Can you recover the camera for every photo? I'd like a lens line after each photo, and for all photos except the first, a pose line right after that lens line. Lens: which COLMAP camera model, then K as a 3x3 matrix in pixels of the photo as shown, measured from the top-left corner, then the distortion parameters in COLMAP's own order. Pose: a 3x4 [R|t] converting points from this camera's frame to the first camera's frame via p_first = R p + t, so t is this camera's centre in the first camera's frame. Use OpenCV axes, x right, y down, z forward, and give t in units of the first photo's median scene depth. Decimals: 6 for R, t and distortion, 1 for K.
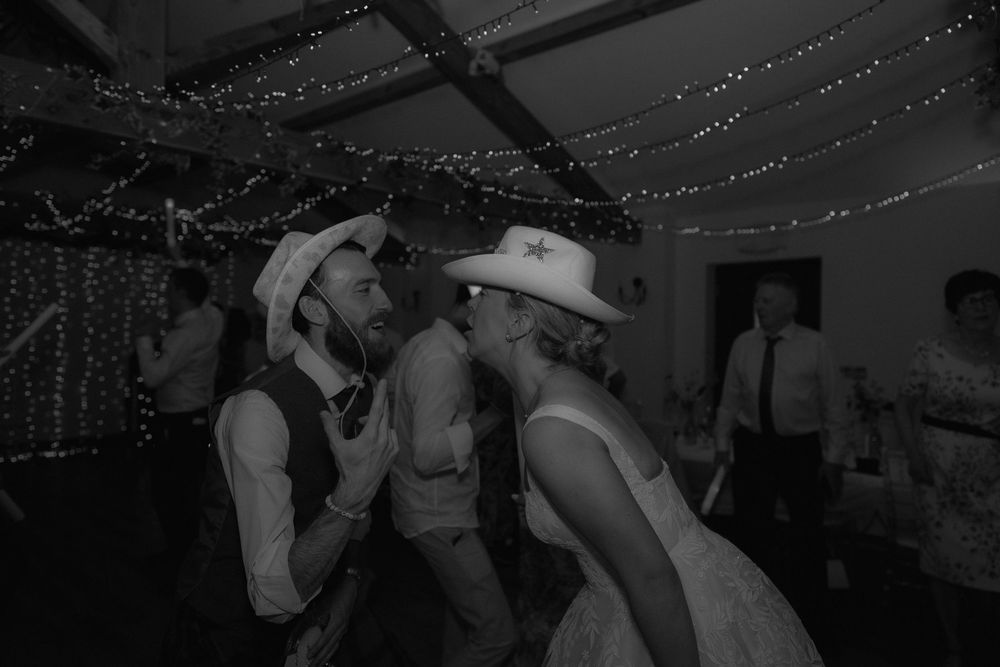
lens RADIAL K [[667.4, 0, 500.0], [0, 667.4, 333.5], [0, 0, 1]] dist [-0.001416, 0.003292]
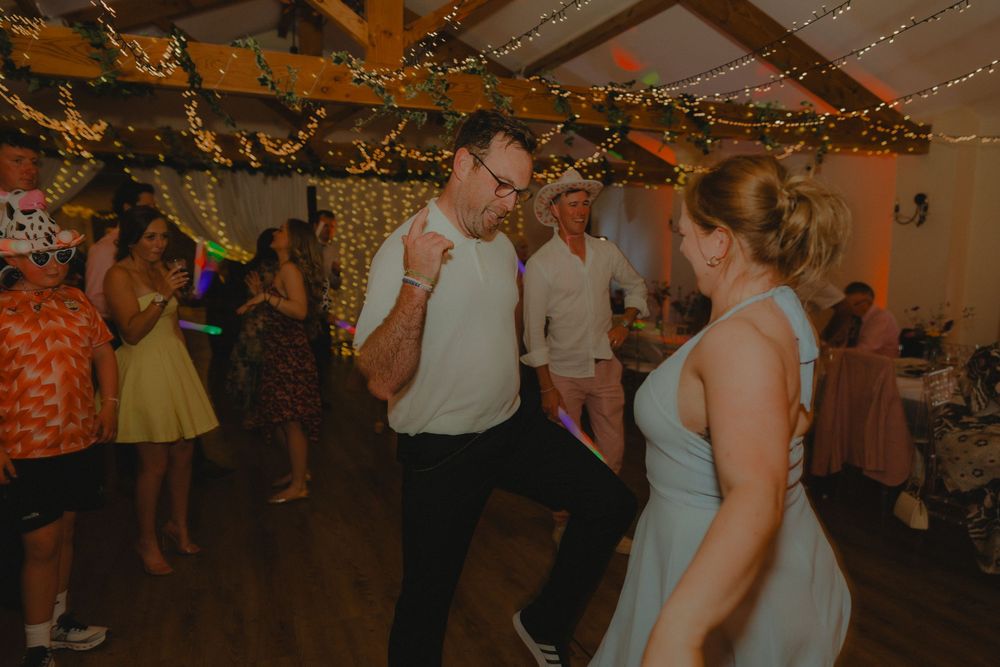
lens RADIAL K [[665.8, 0, 500.0], [0, 665.8, 333.5], [0, 0, 1]] dist [-0.007043, -0.001703]
pose [[0.901565, 0.055510, -0.429068, 0.166749], [-0.003381, 0.992609, 0.121313, -0.009440], [0.432630, -0.107921, 0.895089, -0.063086]]
